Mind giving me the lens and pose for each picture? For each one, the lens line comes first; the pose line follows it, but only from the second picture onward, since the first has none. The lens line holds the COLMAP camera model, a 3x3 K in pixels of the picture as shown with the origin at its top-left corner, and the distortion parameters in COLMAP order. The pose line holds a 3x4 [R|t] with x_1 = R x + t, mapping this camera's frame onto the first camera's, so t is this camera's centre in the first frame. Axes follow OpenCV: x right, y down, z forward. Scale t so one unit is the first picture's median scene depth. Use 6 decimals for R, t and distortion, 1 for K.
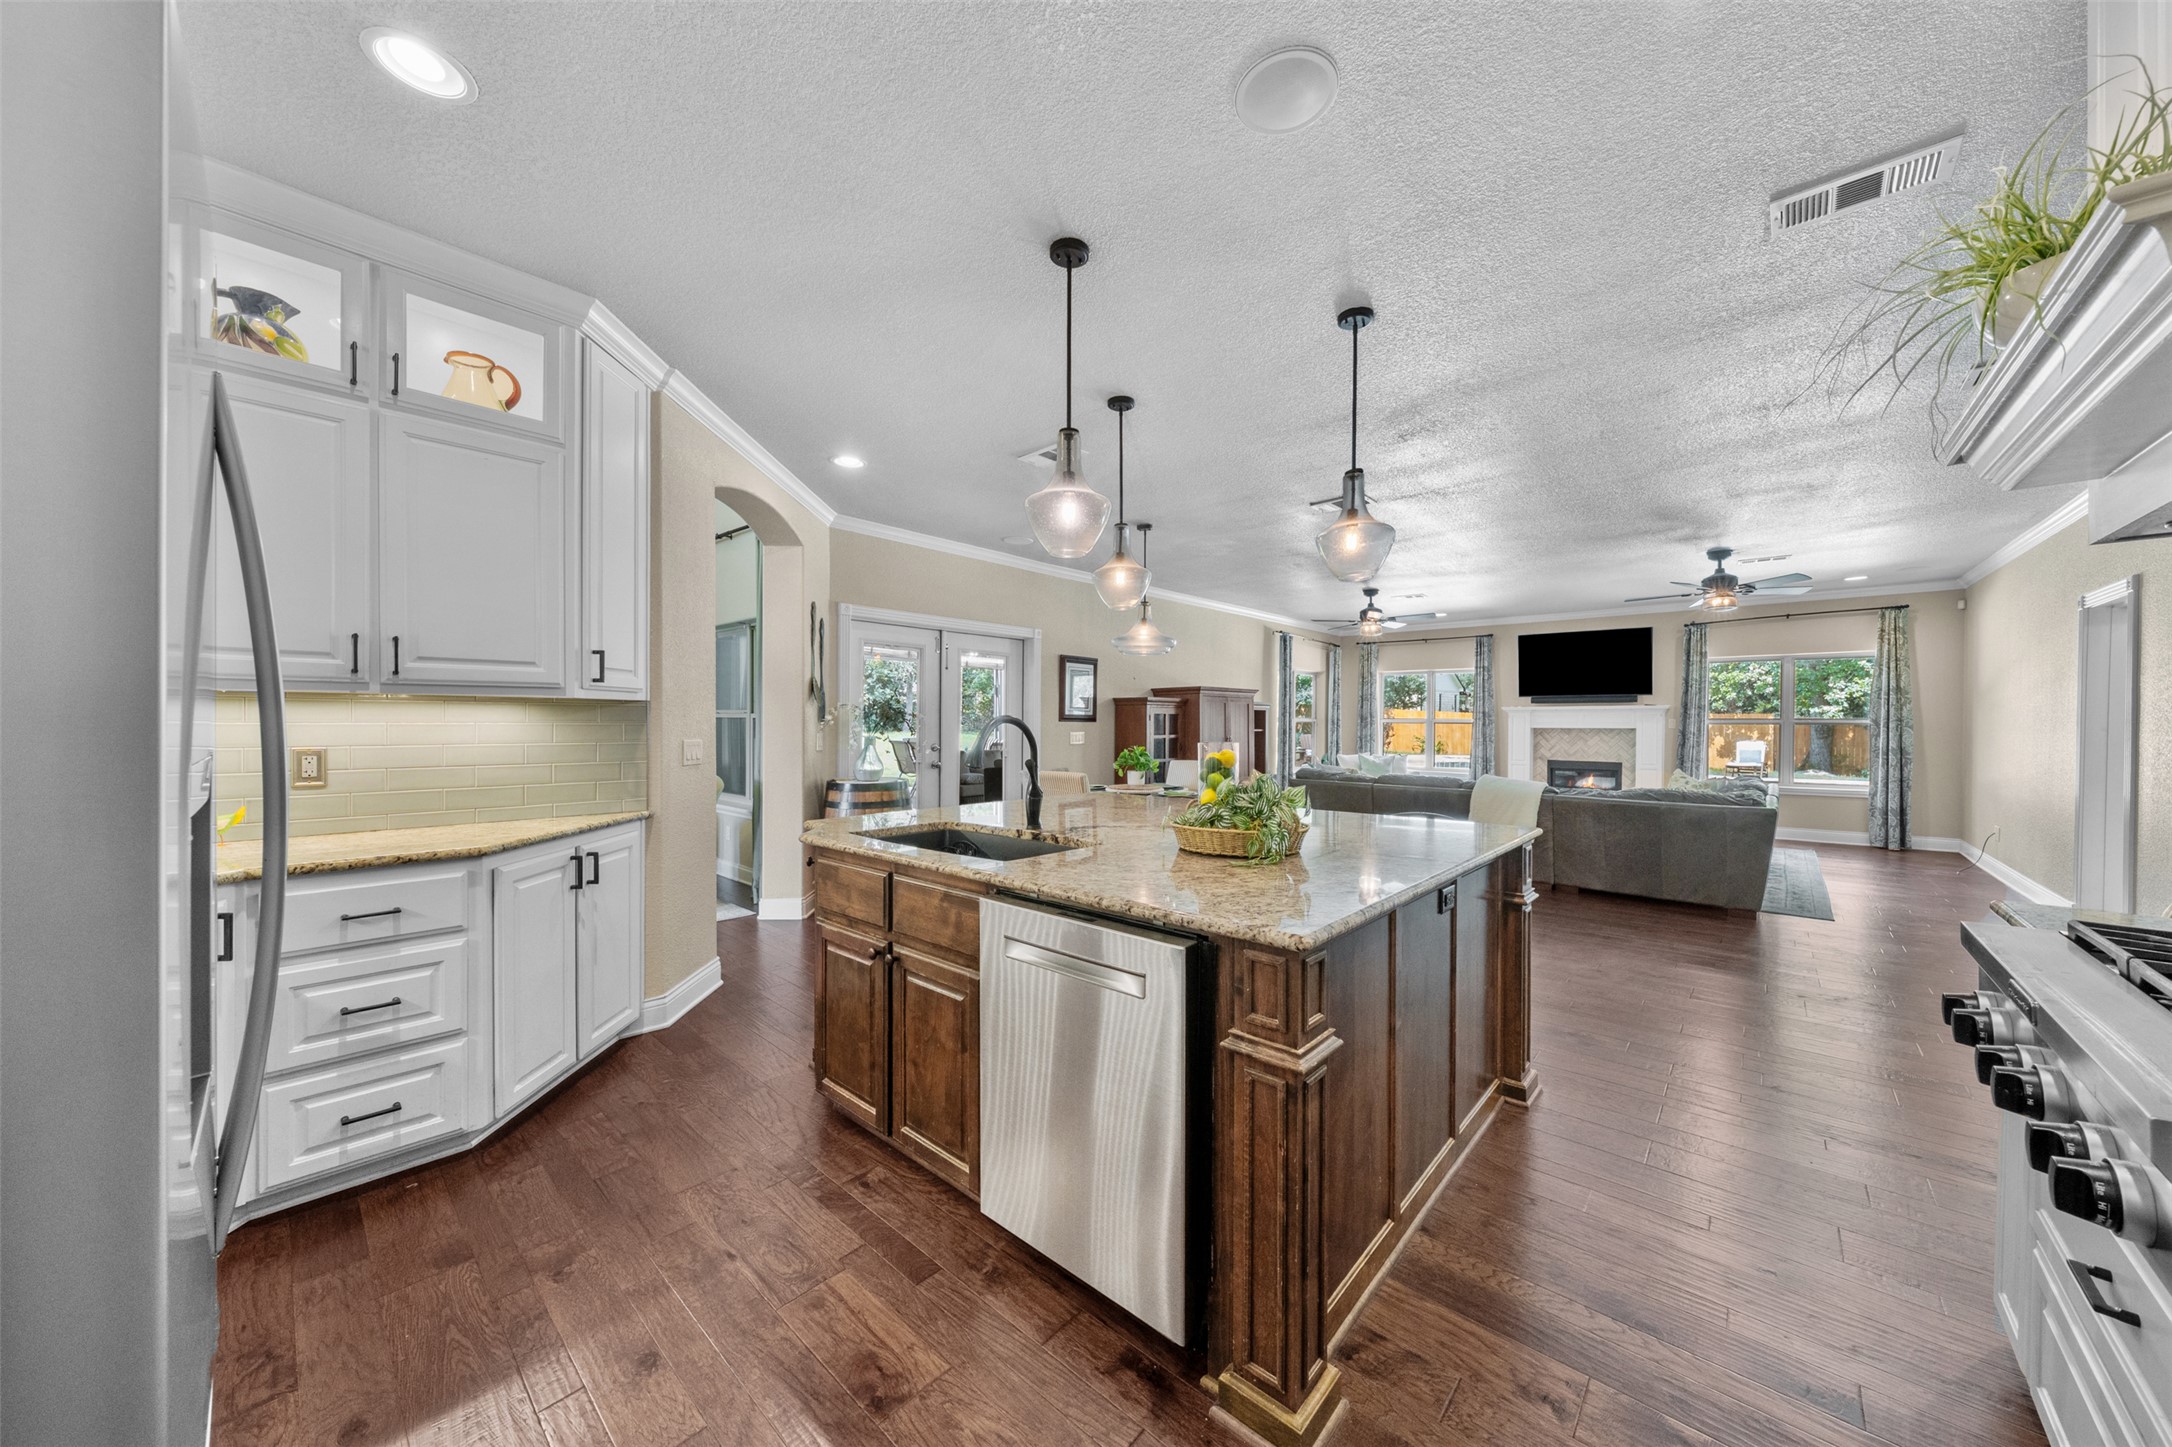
lens RADIAL K [[738.3, 0, 1098.3], [0, 738.3, 727.4], [0, 0, 1]] dist [-0.002965, -0.000092]
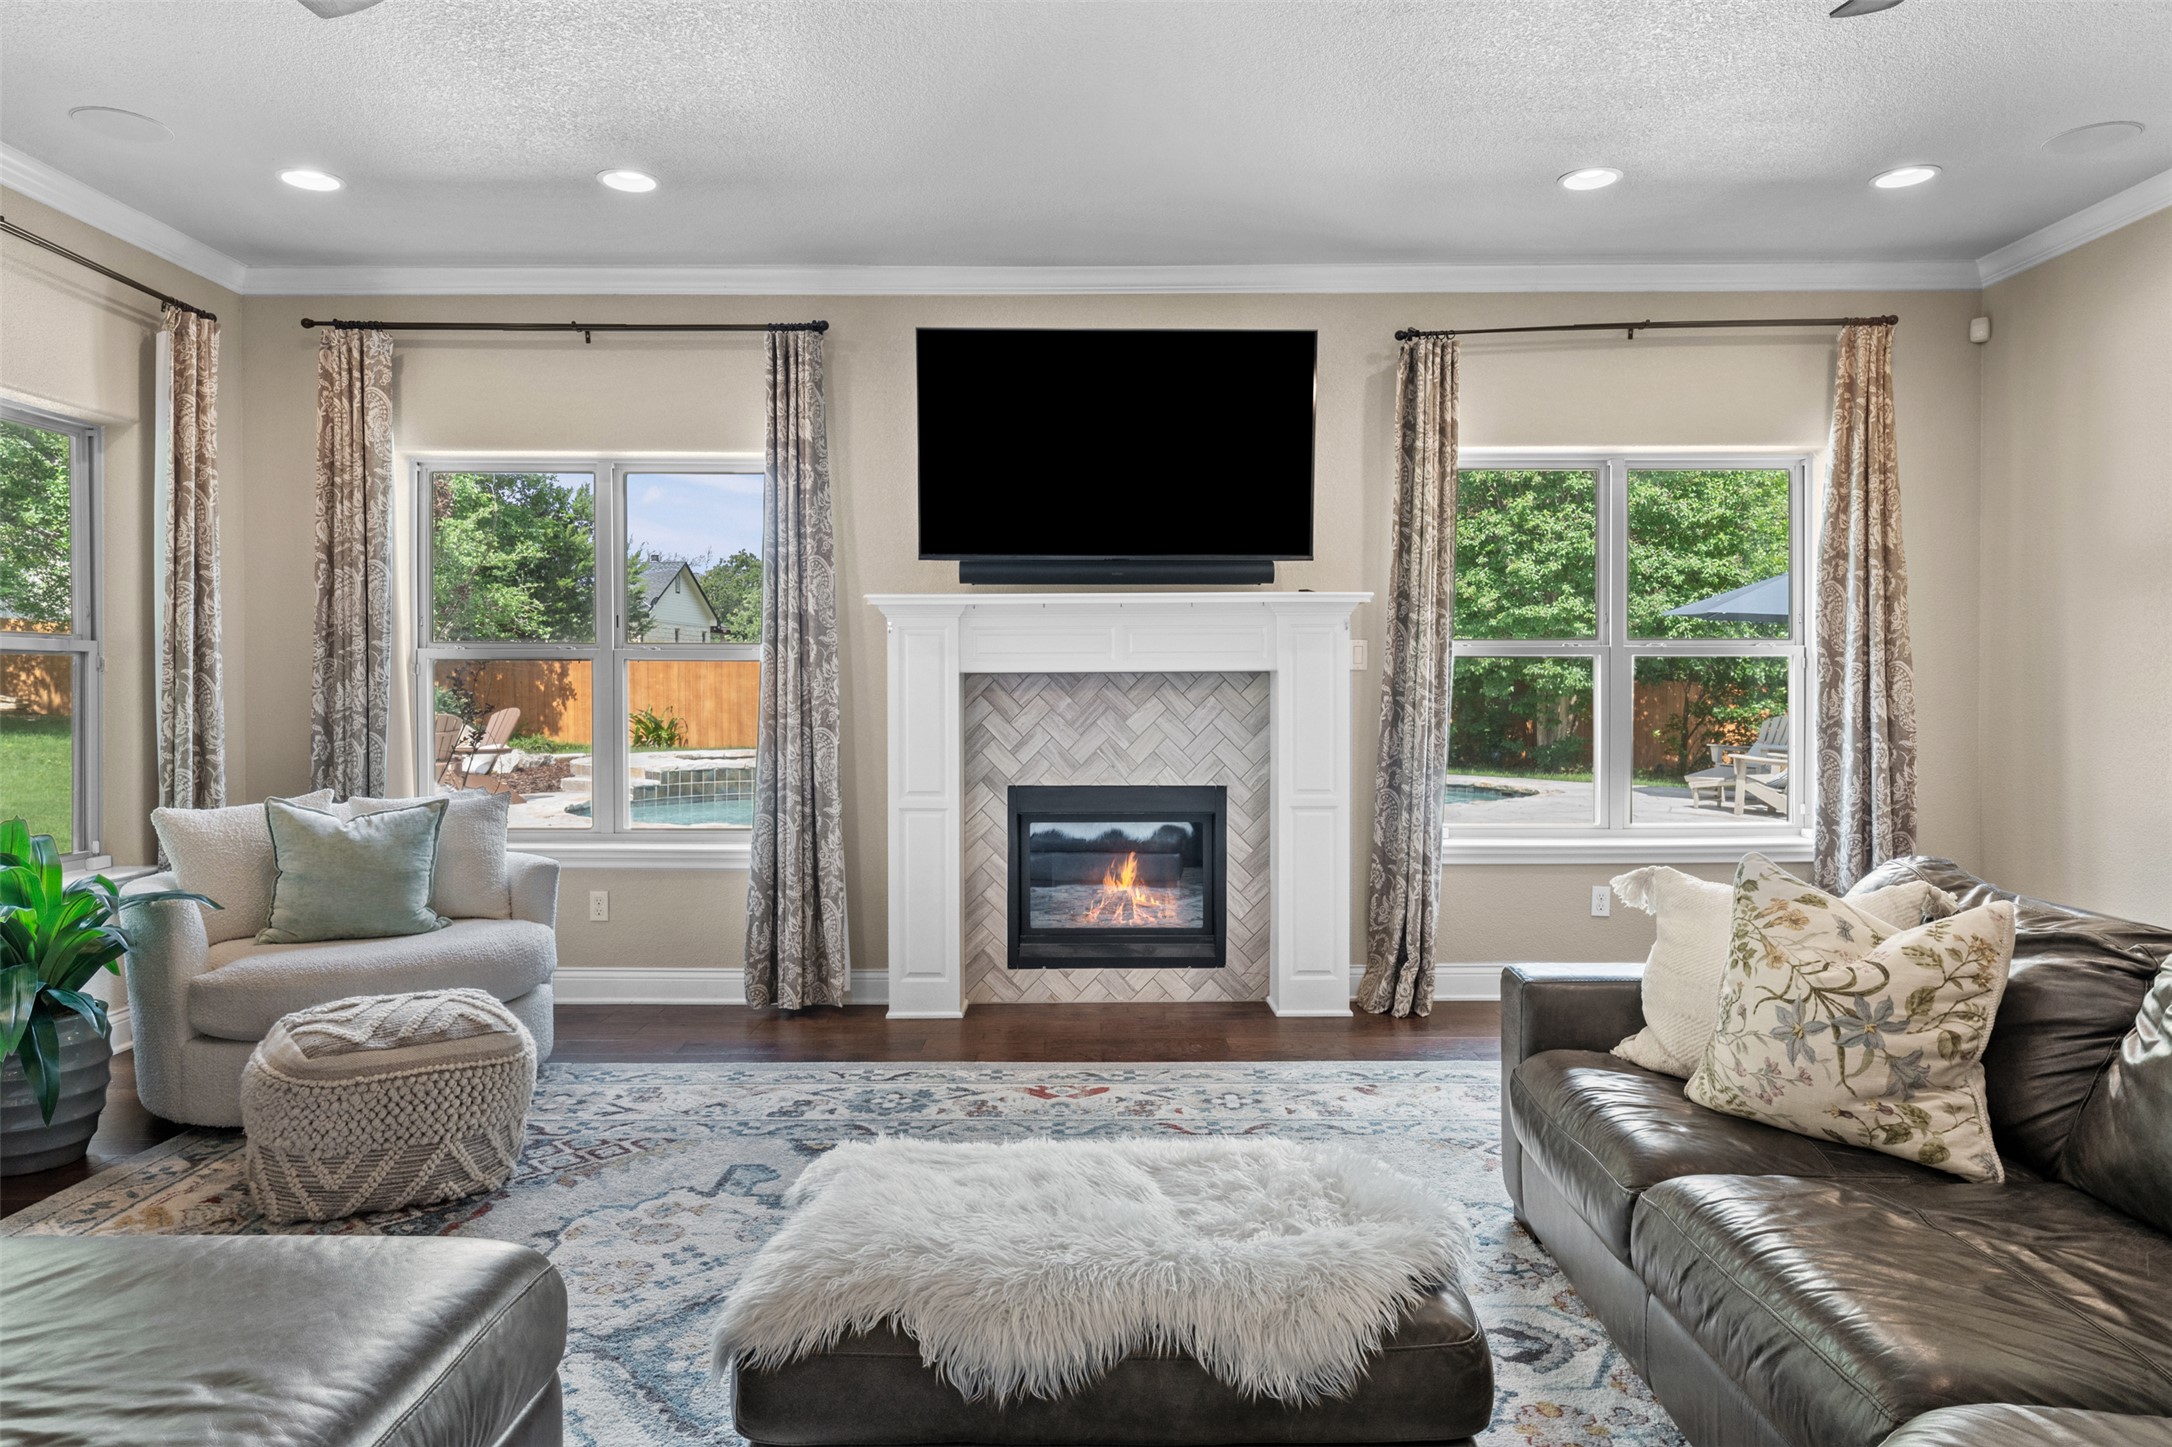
lens RADIAL K [[1369.2, 0, 1086.3], [0, 1369.2, 706.4], [0, 0, 1]] dist [0.000229, 0.002722]
pose [[0.738554, -0.018795, 0.673932, 0.286382], [0.010838, 0.999813, 0.016006, 0.005678], [-0.674107, -0.004518, 0.738620, 0.610519]]
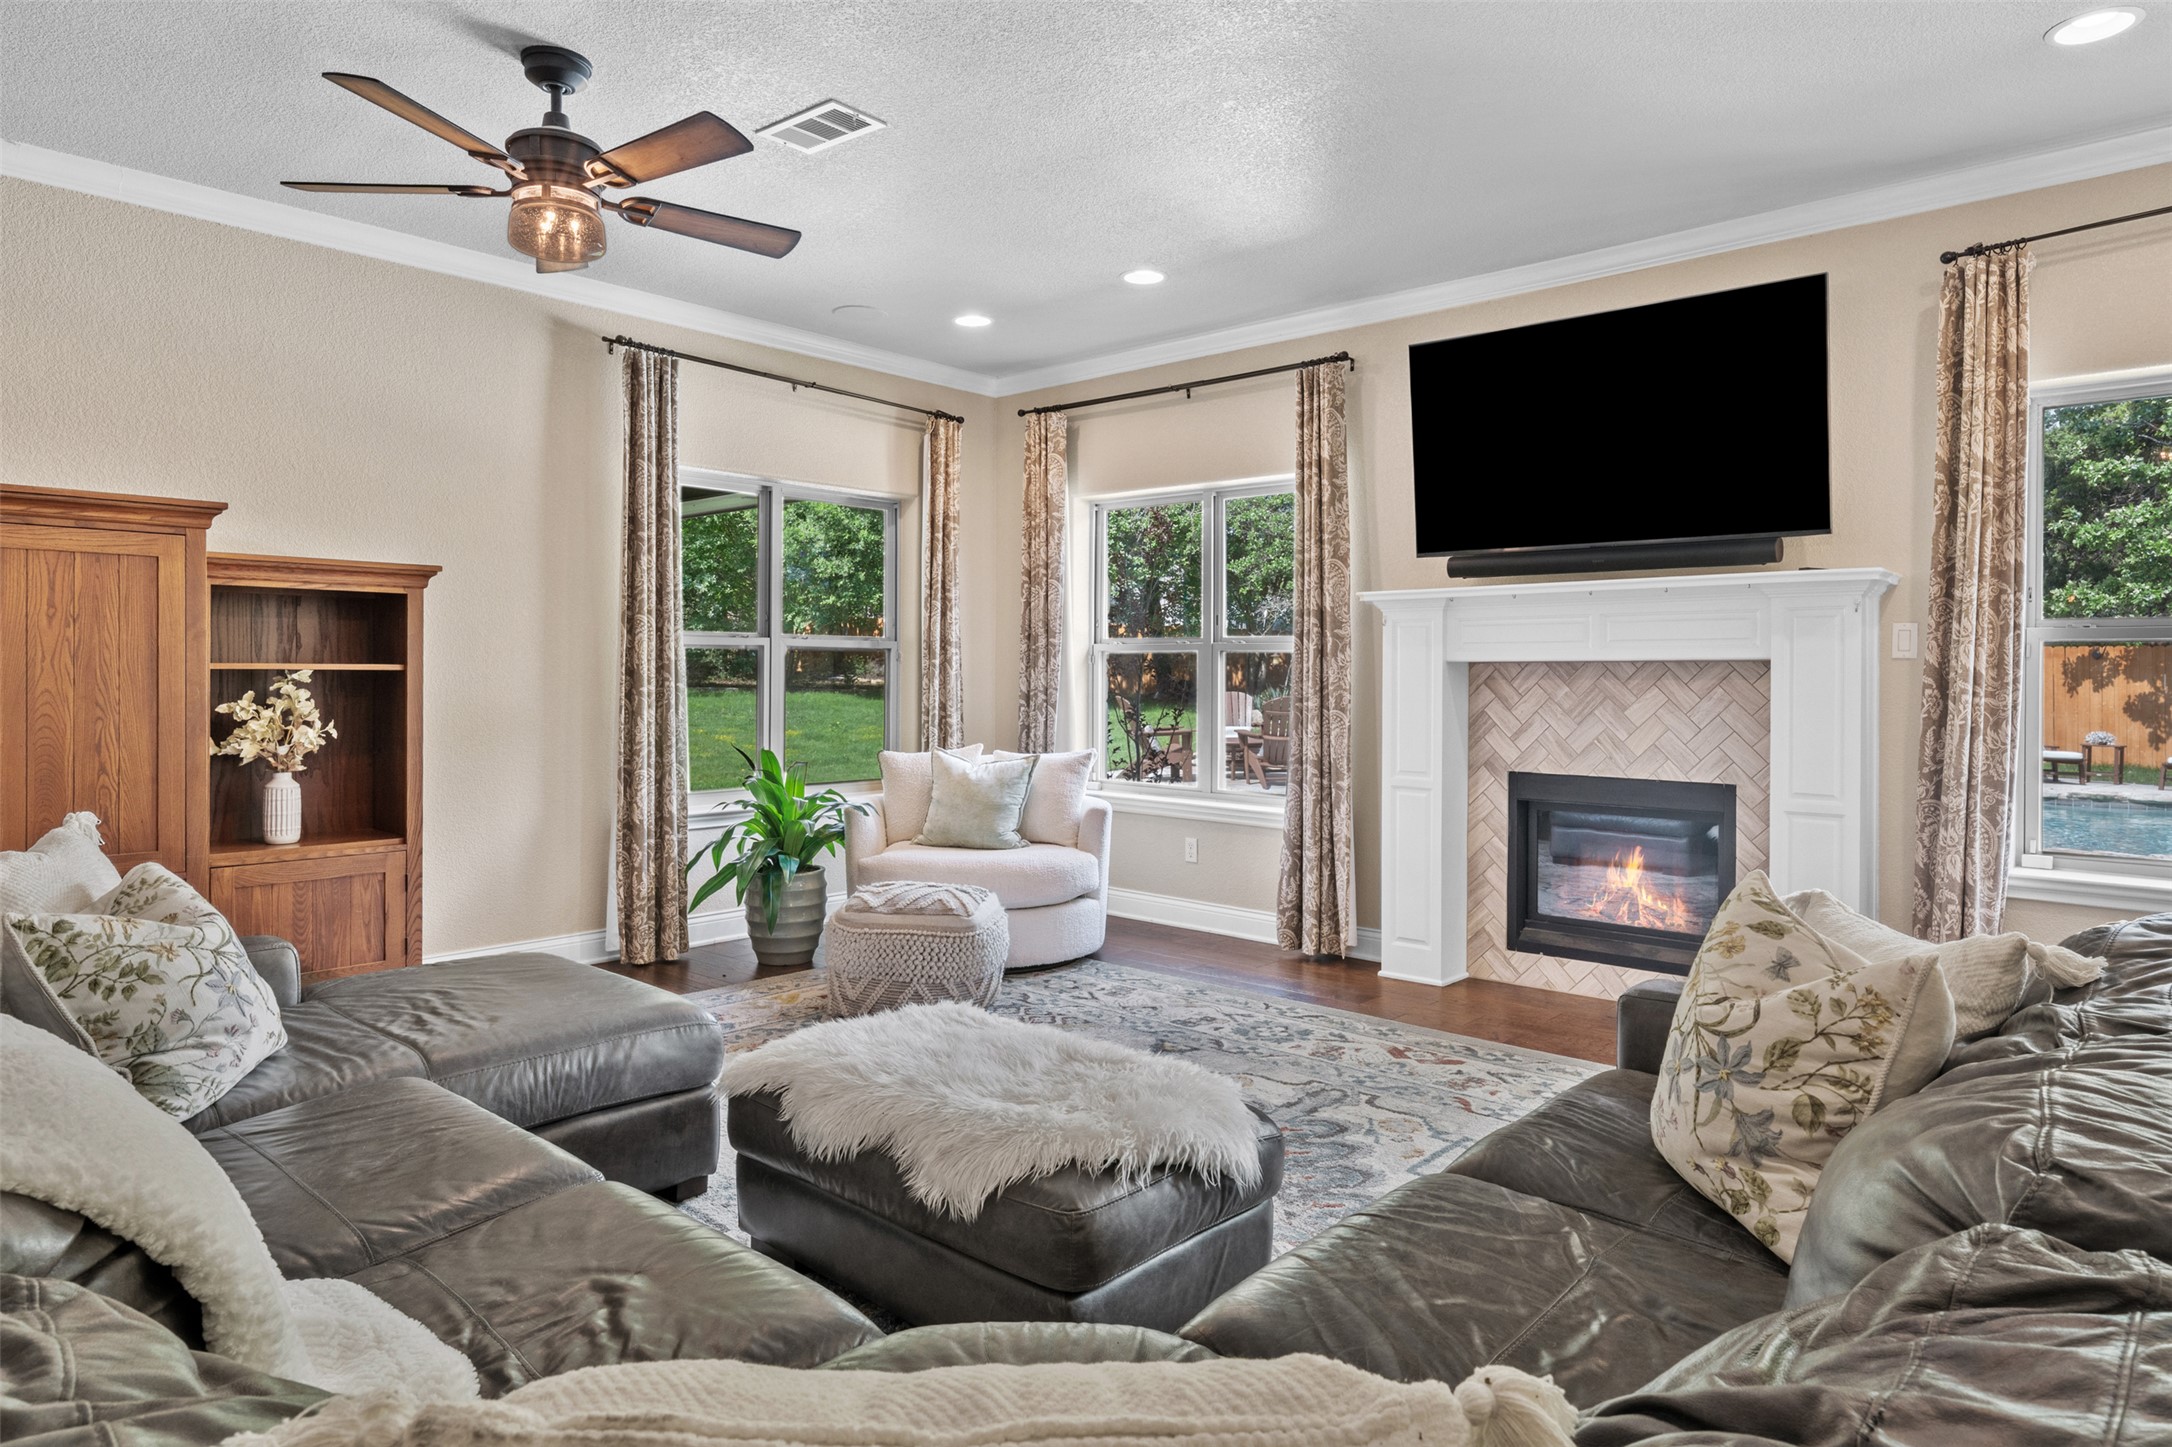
lens RADIAL K [[1310.1, 0, 1060.5], [0, 1310.1, 682.1], [0, 0, 1]] dist [-0.000107, 0.001880]
pose [[0.999938, -0.002576, -0.010854, 0.451858], [0.002593, 0.999995, 0.001609, 0.007615], [0.010850, -0.001637, 0.999940, 0.495417]]
